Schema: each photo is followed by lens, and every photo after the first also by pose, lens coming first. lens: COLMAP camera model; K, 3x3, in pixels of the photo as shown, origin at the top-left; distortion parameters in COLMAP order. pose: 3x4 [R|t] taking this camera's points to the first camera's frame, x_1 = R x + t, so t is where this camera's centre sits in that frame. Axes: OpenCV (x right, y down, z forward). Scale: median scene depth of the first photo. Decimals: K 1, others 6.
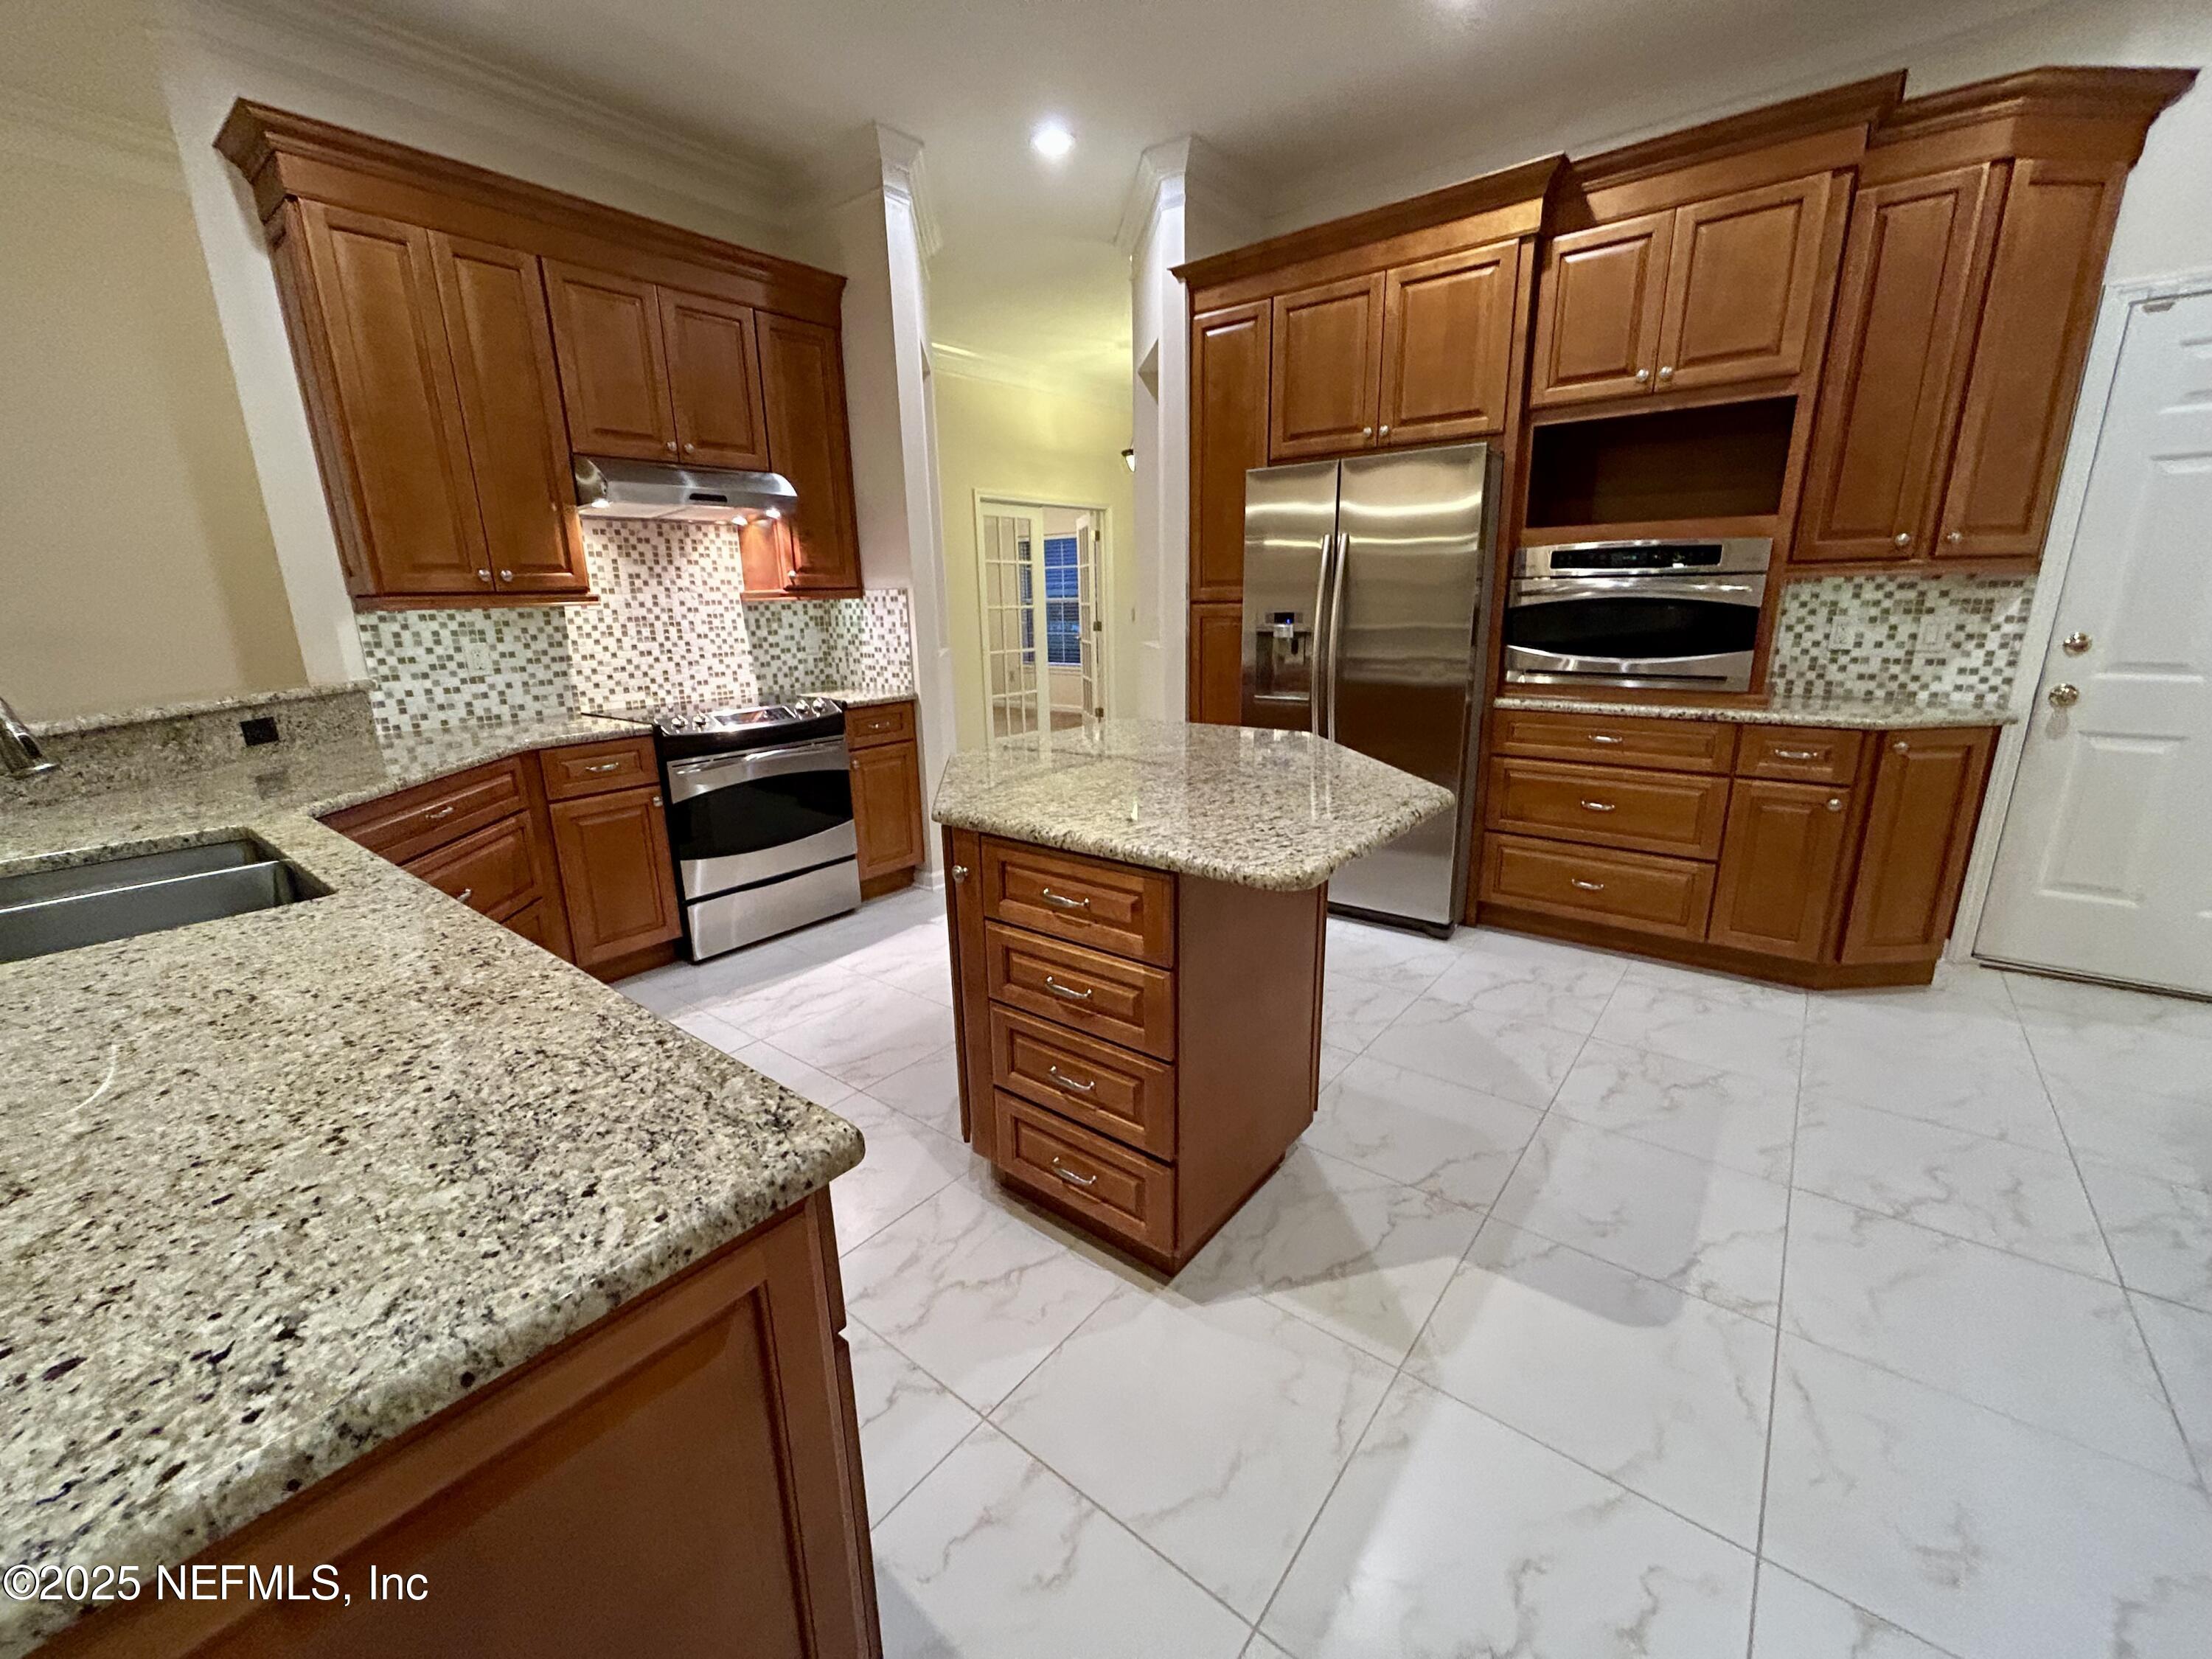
lens RADIAL K [[895.9, 0, 1102.0], [0, 895.9, 830.5], [0, 0, 1]] dist [-0.001251, -0.000308]
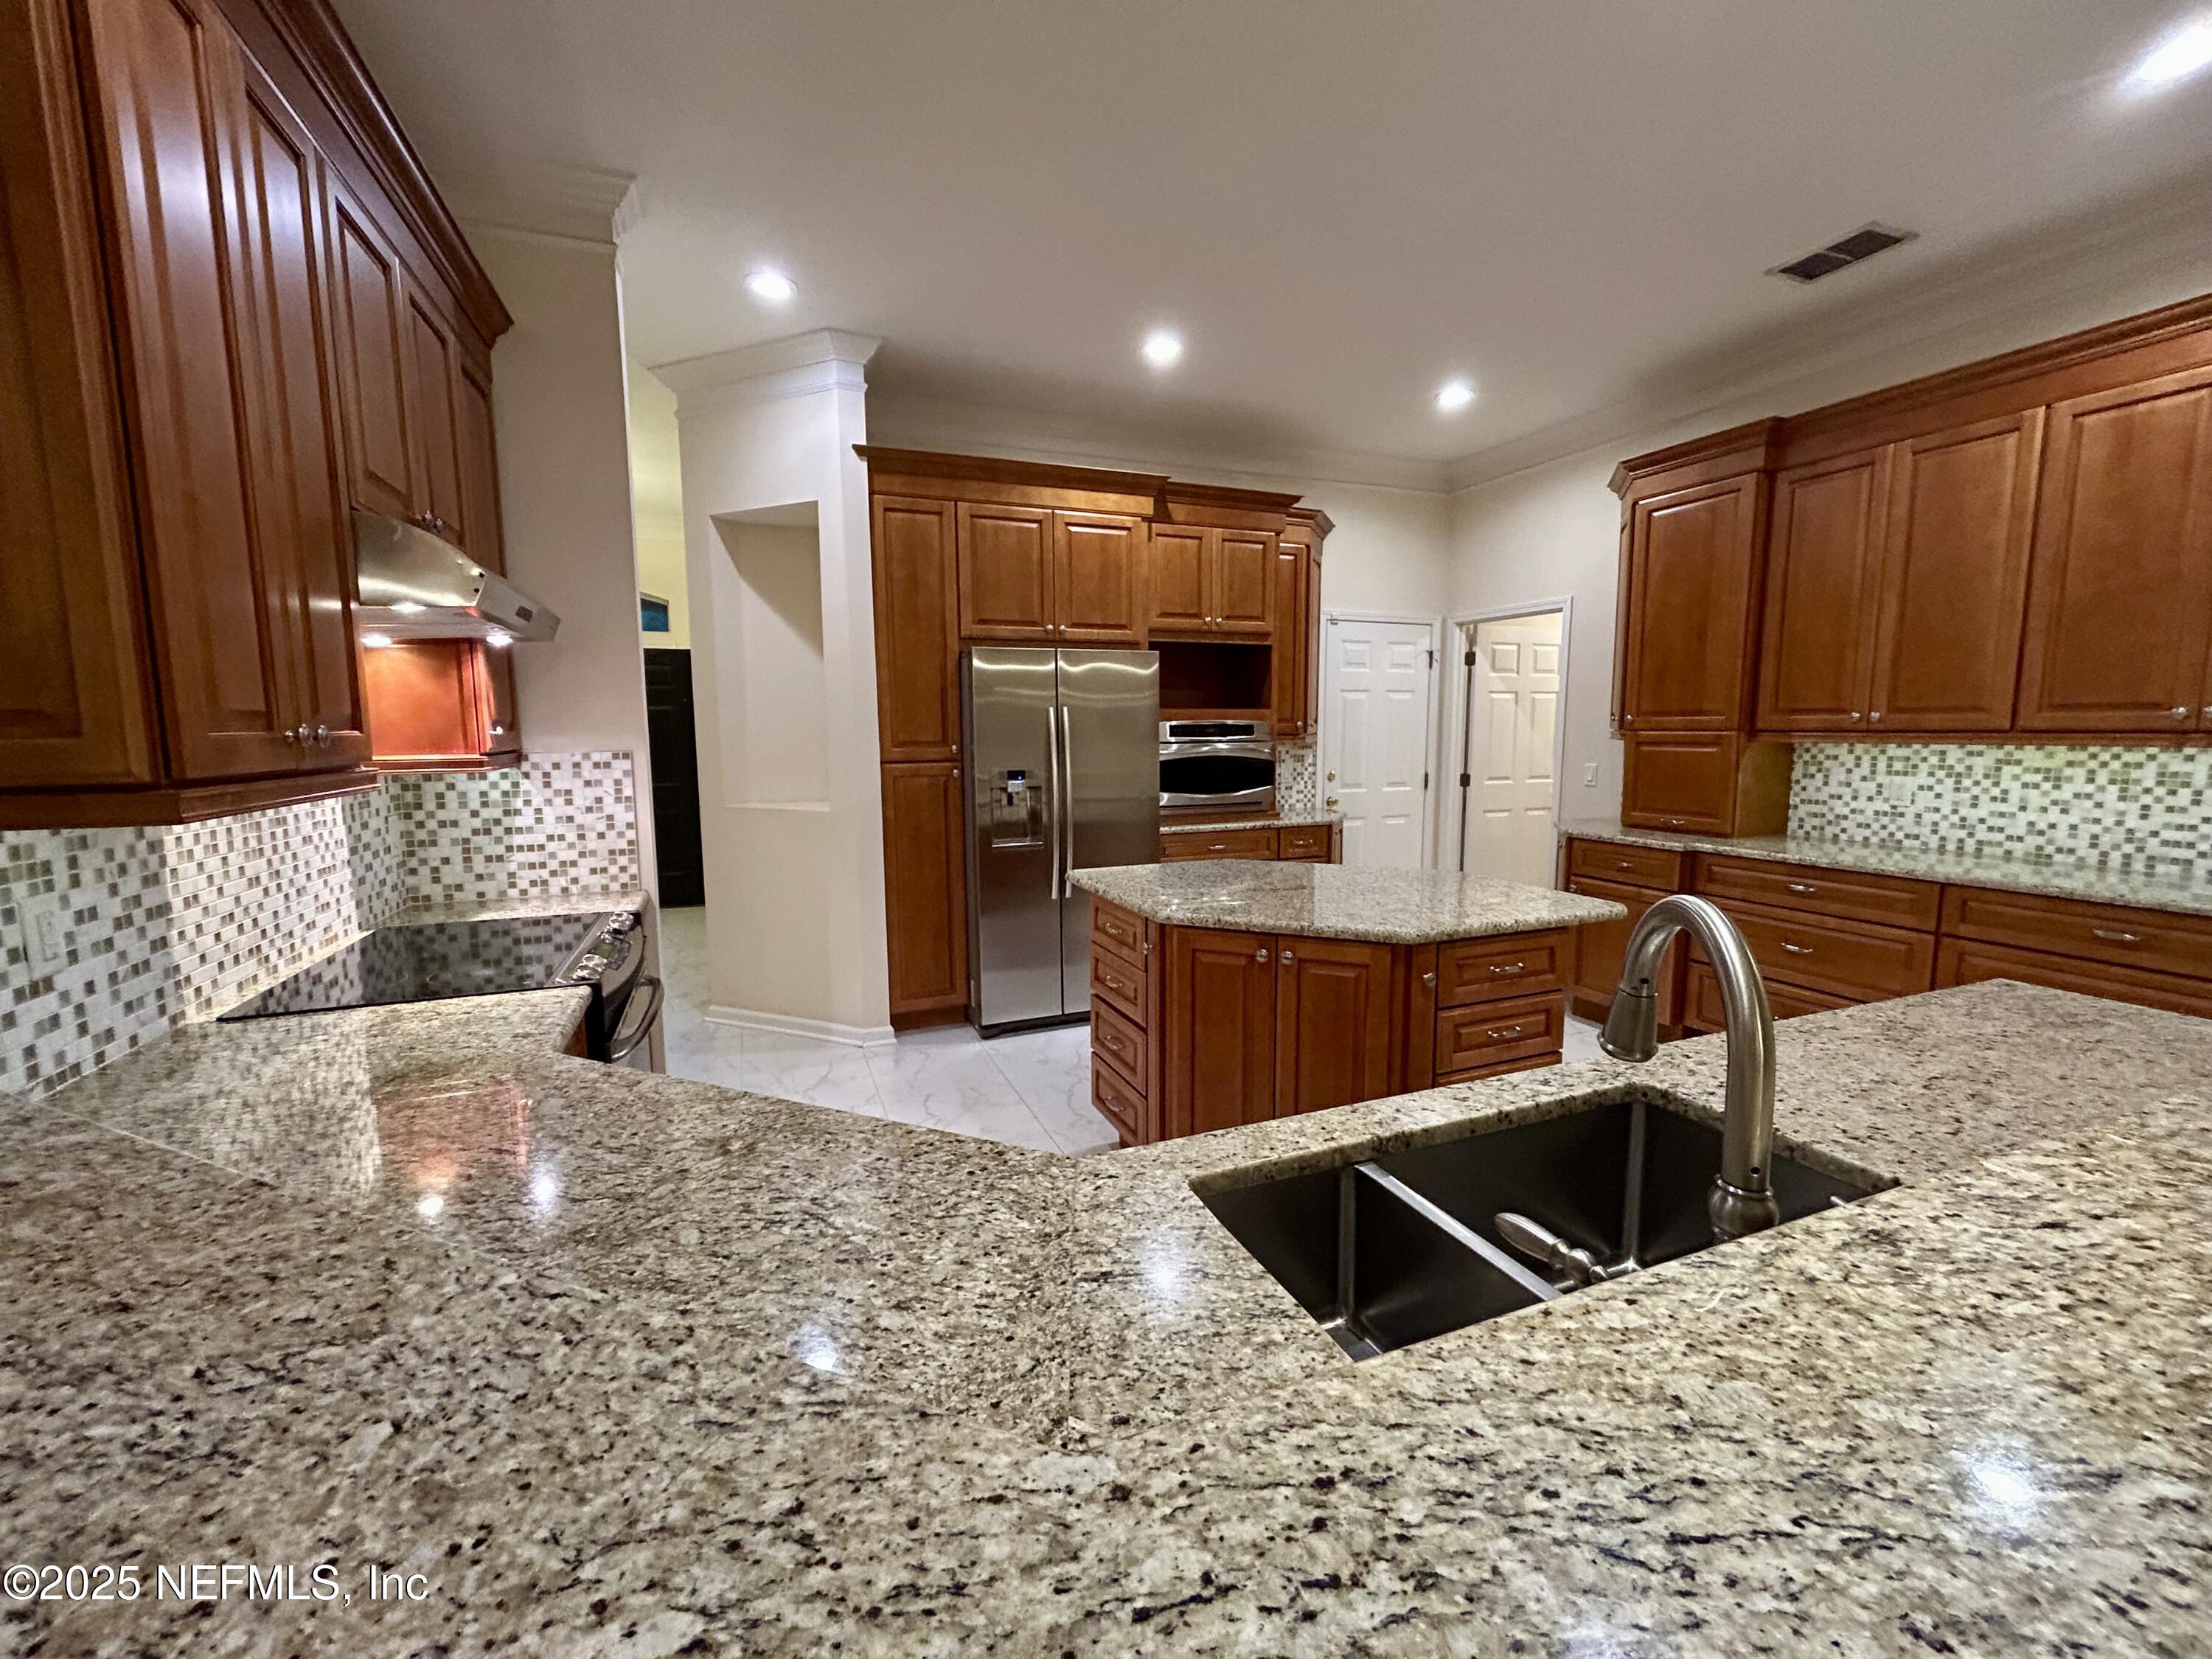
lens RADIAL K [[895.9, 0, 1102.0], [0, 895.9, 830.5], [0, 0, 1]] dist [-0.001251, -0.000308]
pose [[0.493062, -0.082790, 0.866046, -0.875808], [0.219373, 0.975127, -0.031677, -0.130568], [-0.841882, 0.205606, 0.498960, 0.426575]]
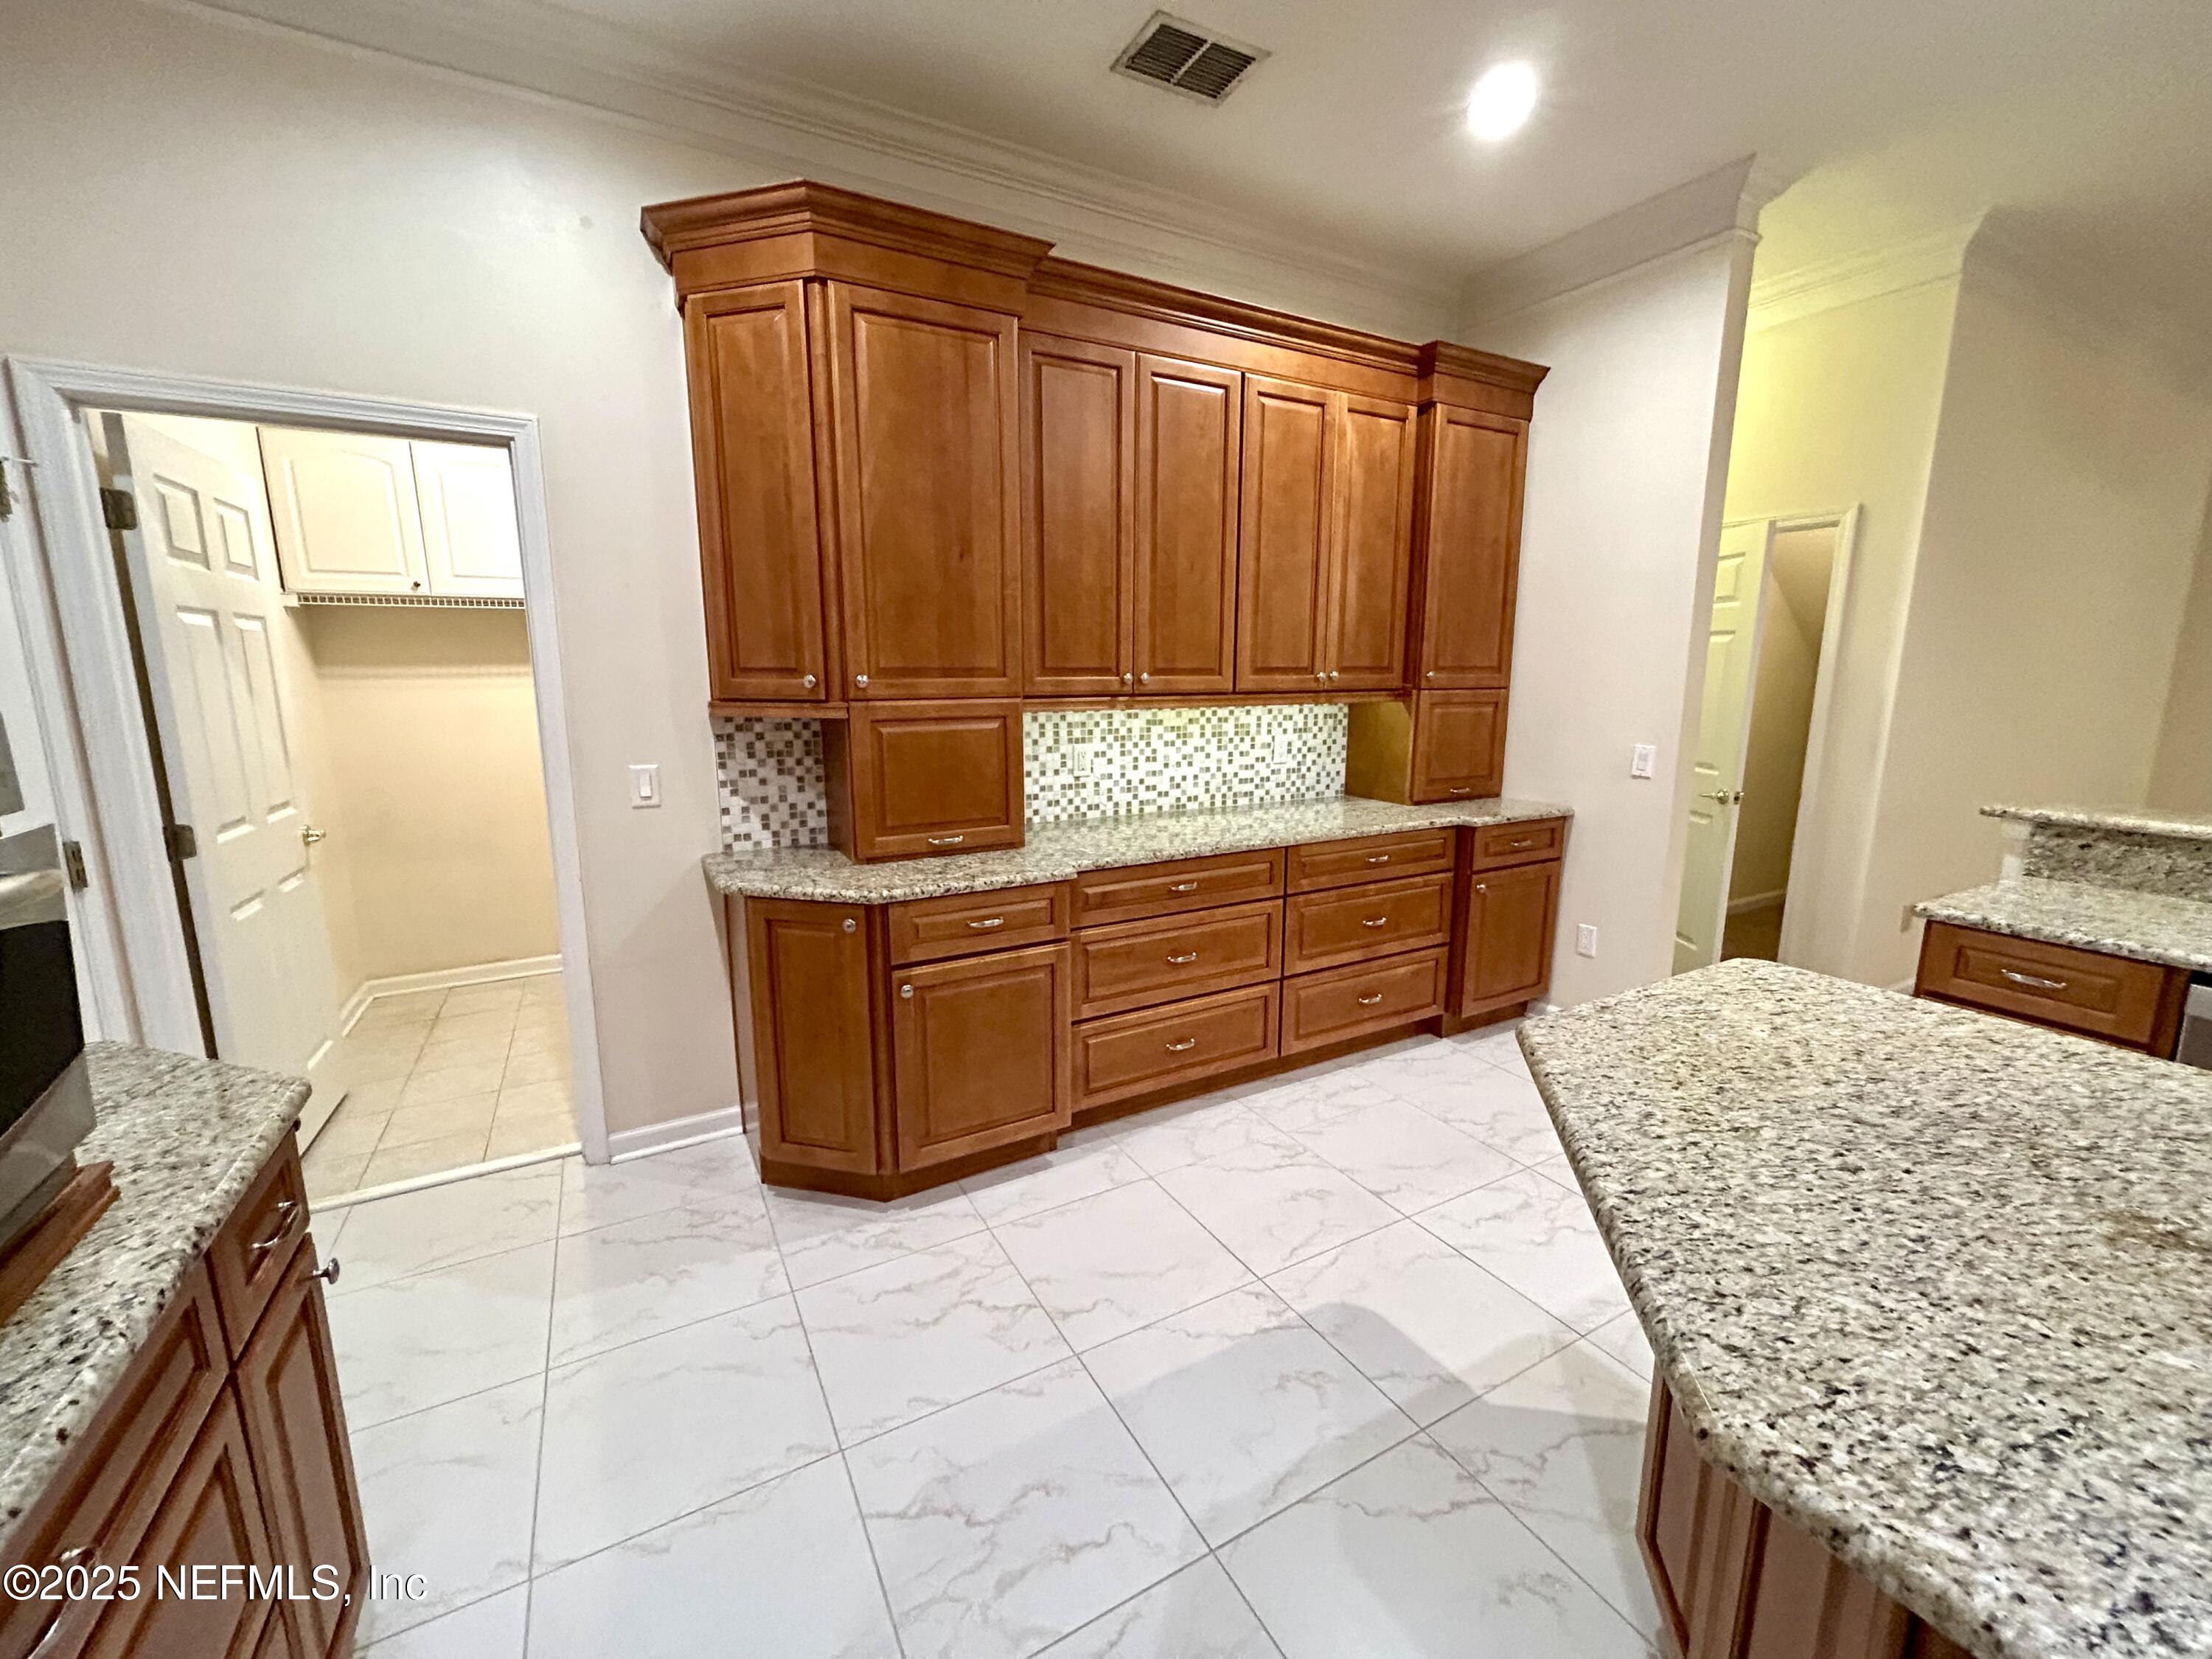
lens RADIAL K [[895.9, 0, 1102.0], [0, 895.9, 830.5], [0, 0, 1]] dist [-0.001251, -0.000308]
pose [[-0.924291, -0.044801, 0.379049, 0.270987], [0.118597, 0.910222, 0.396775, -0.341547], [-0.362795, 0.411690, -0.835997, 1.064269]]
